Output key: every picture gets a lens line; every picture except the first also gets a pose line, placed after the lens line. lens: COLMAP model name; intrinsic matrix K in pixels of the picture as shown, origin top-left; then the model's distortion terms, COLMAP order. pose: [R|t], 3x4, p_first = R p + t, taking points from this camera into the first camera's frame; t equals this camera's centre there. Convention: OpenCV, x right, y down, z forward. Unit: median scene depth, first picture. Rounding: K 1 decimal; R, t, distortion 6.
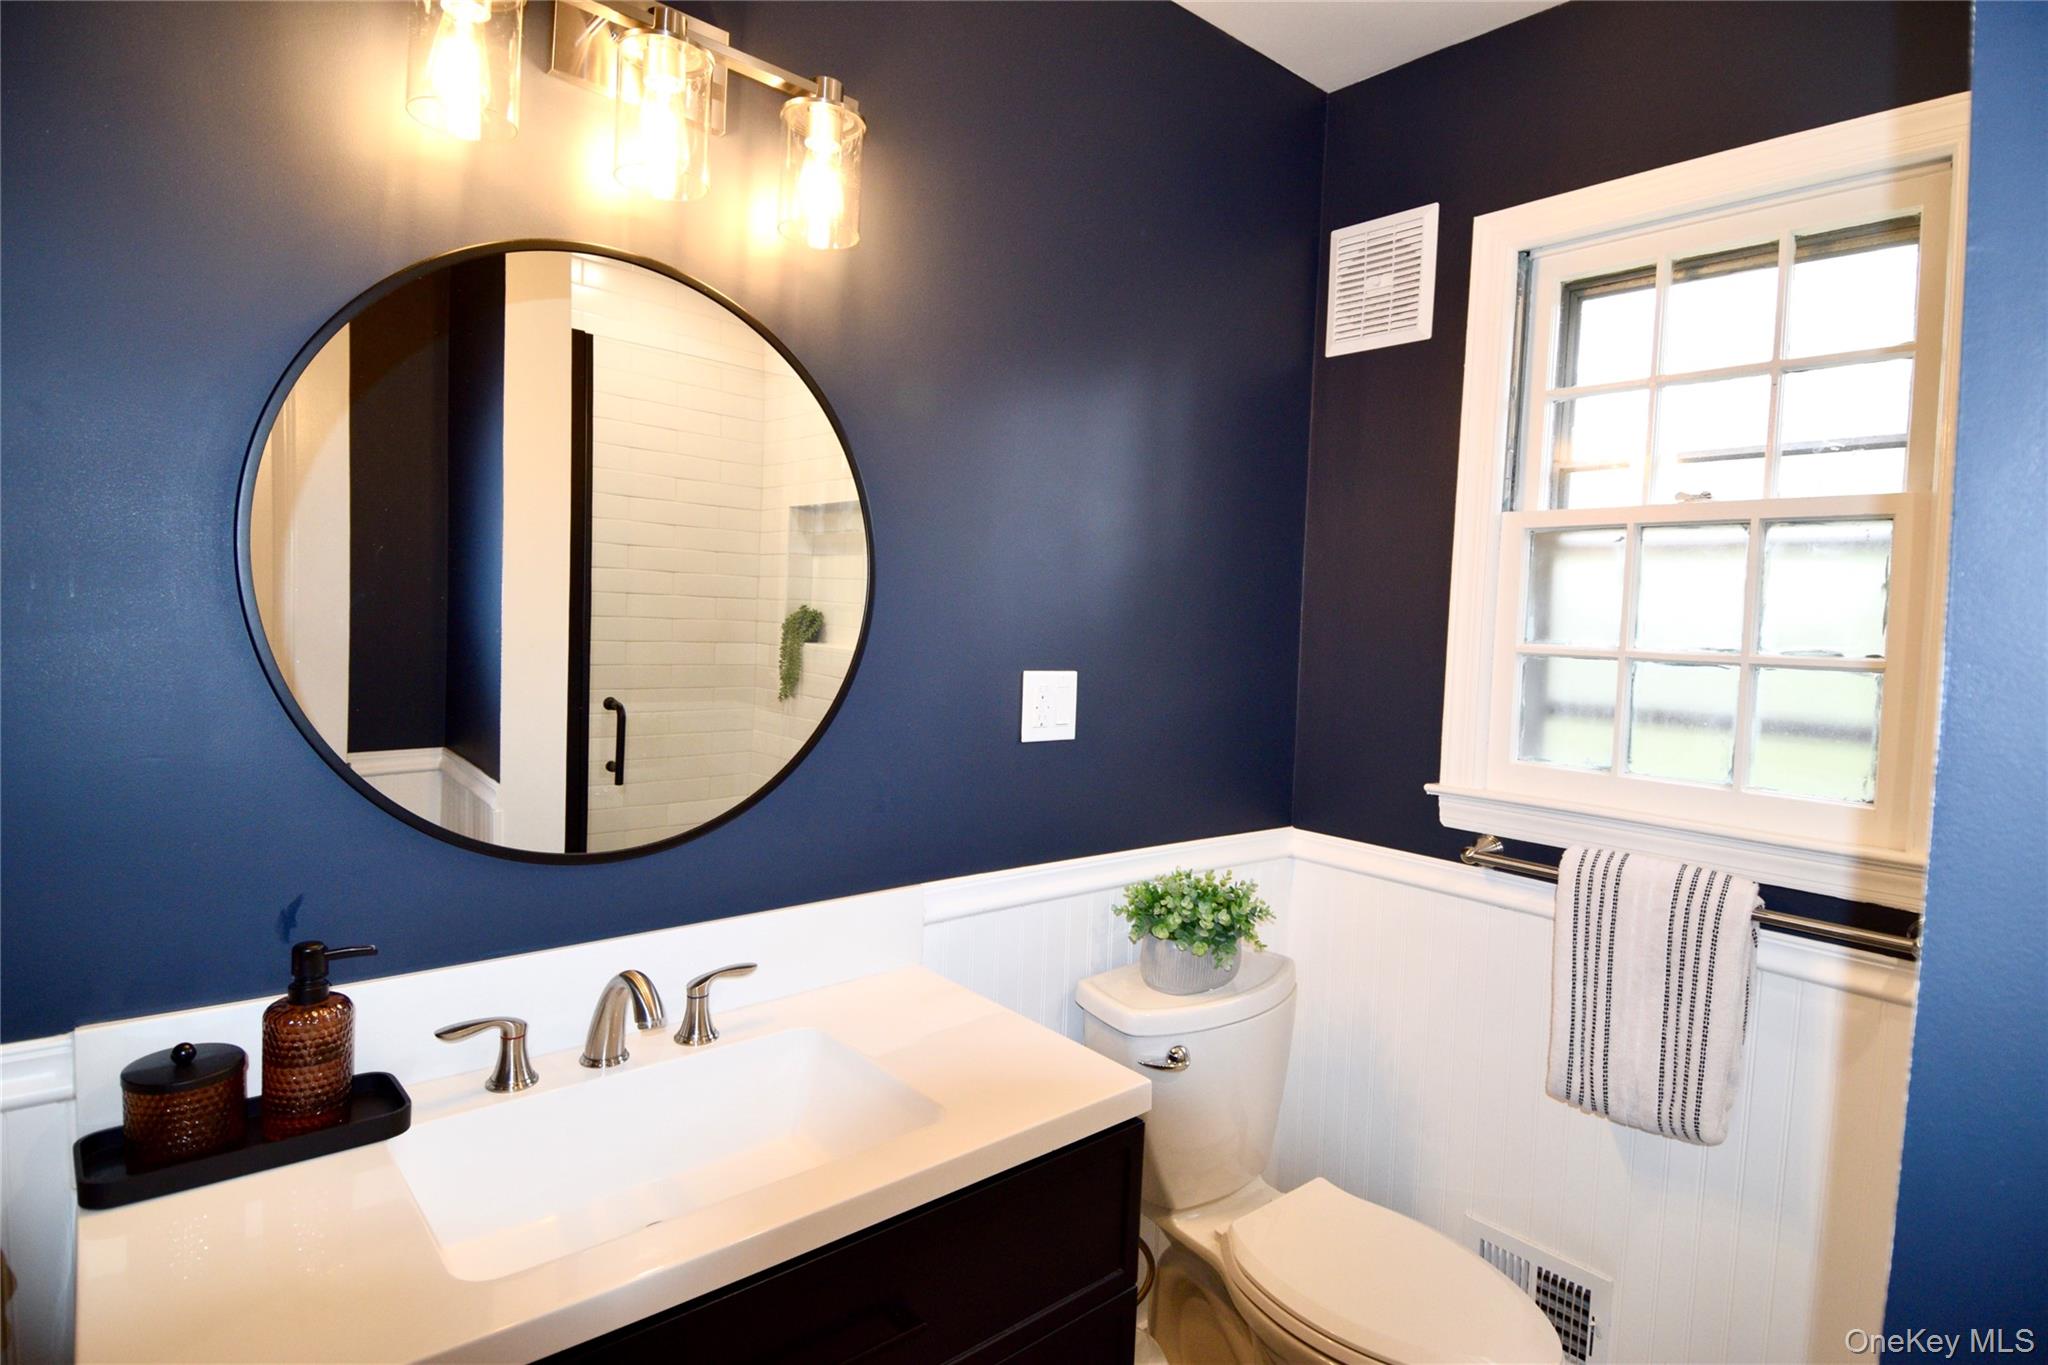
lens RADIAL K [[1090.3, 0, 1024.0], [0, 1090.3, 682.5], [0, 0, 1]] dist [-0.000301, -0.000348]
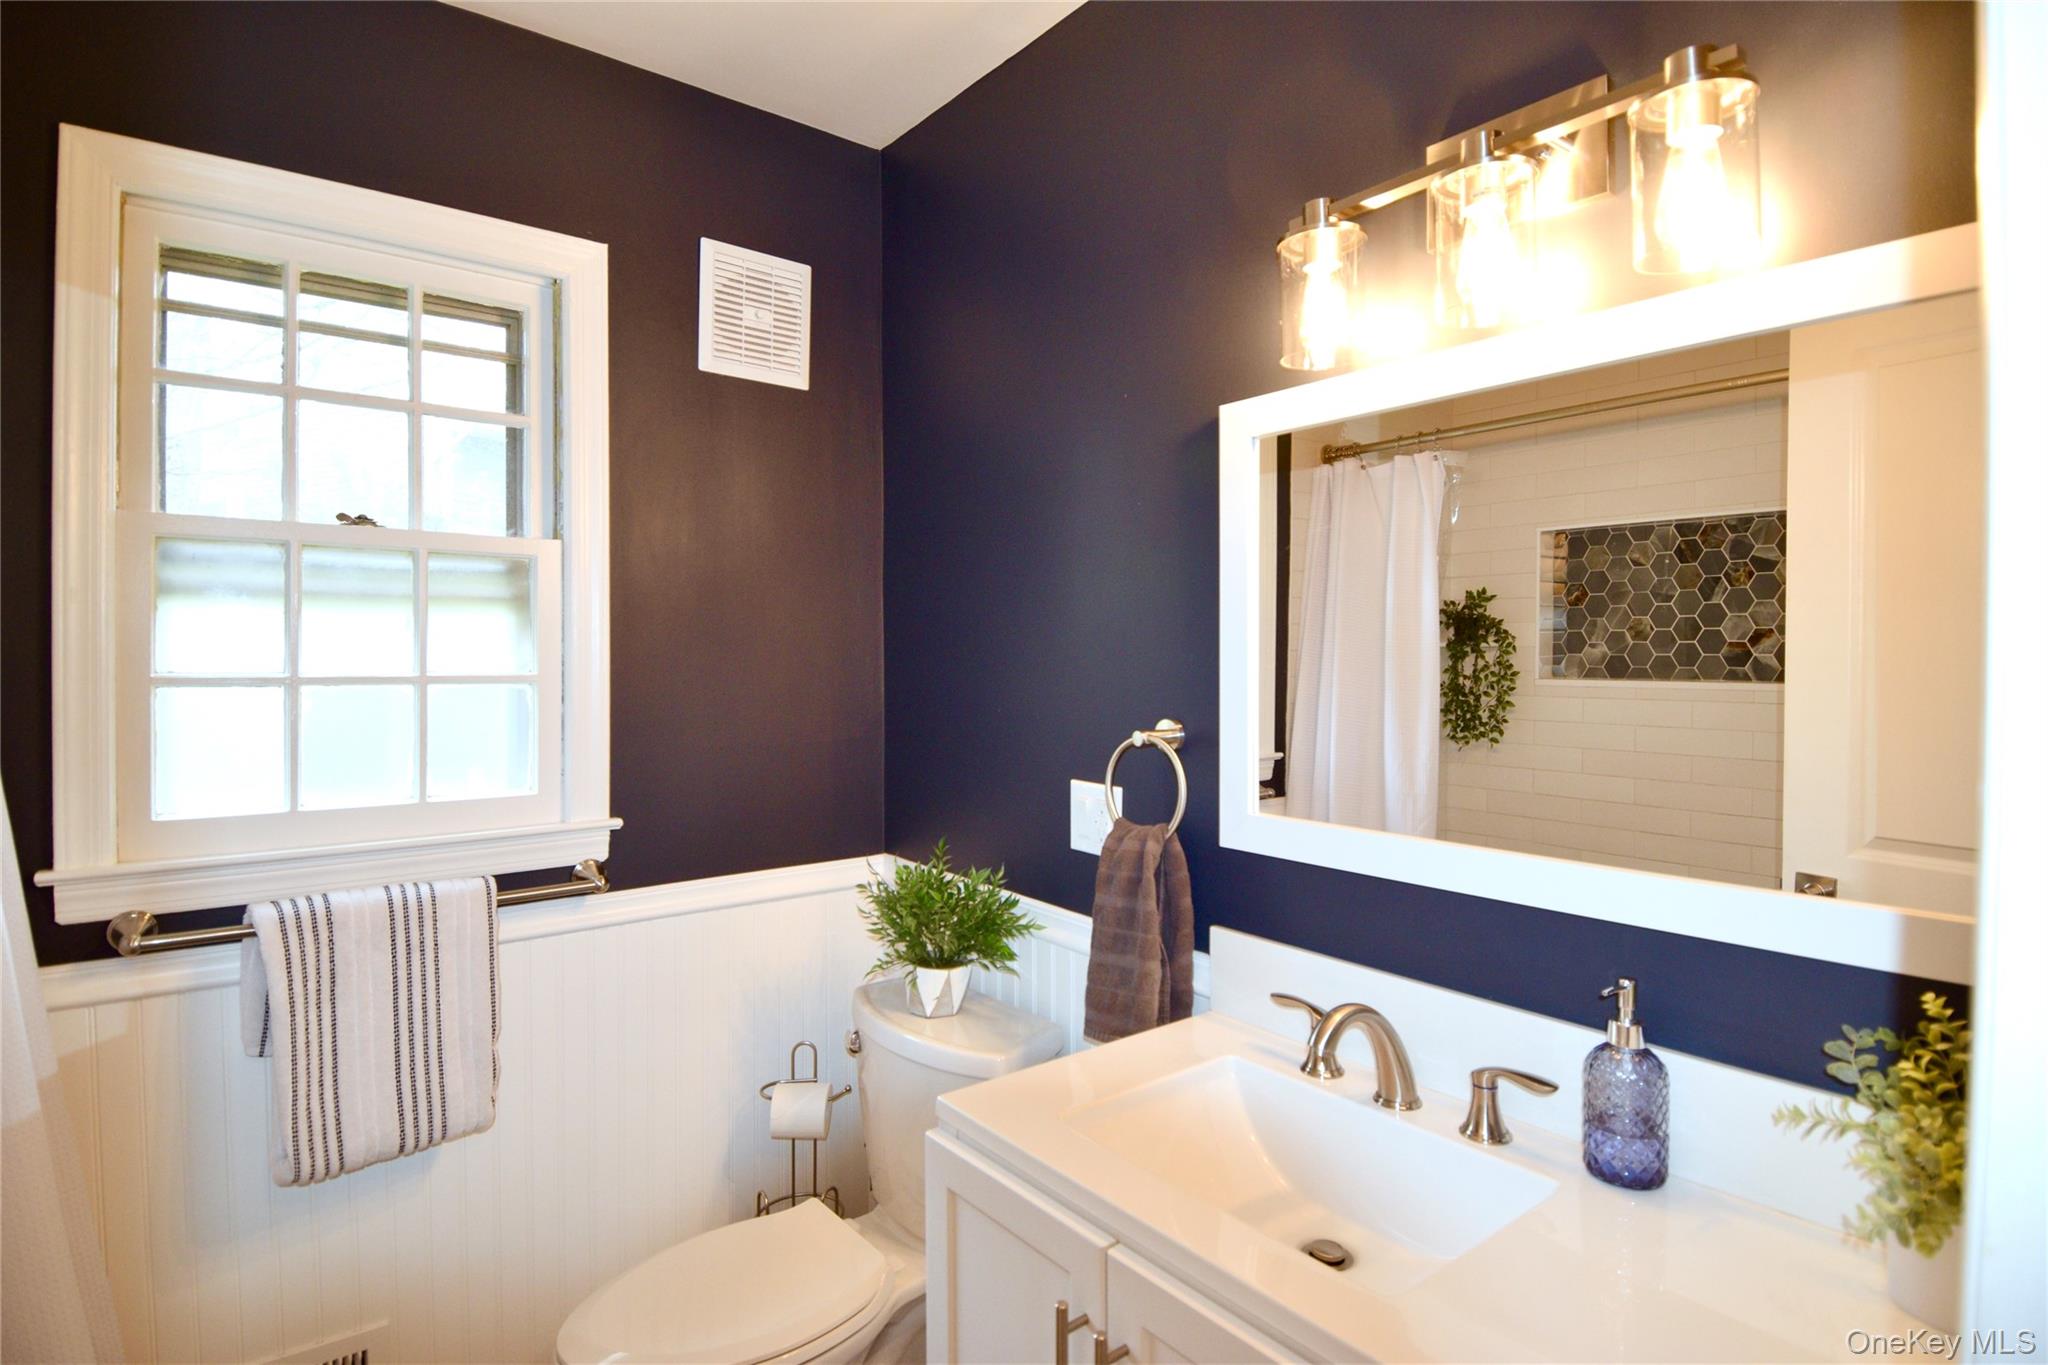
lens RADIAL K [[1024.5, 0, 1024.0], [0, 1024.5, 682.5], [0, 0, 1]] dist [-0.000840, -0.000128]
pose [[0.046812, -0.055594, 0.997355, -0.308143], [0.064934, 0.996508, 0.052499, -0.030163], [-0.996791, 0.062305, 0.050259, 0.355794]]
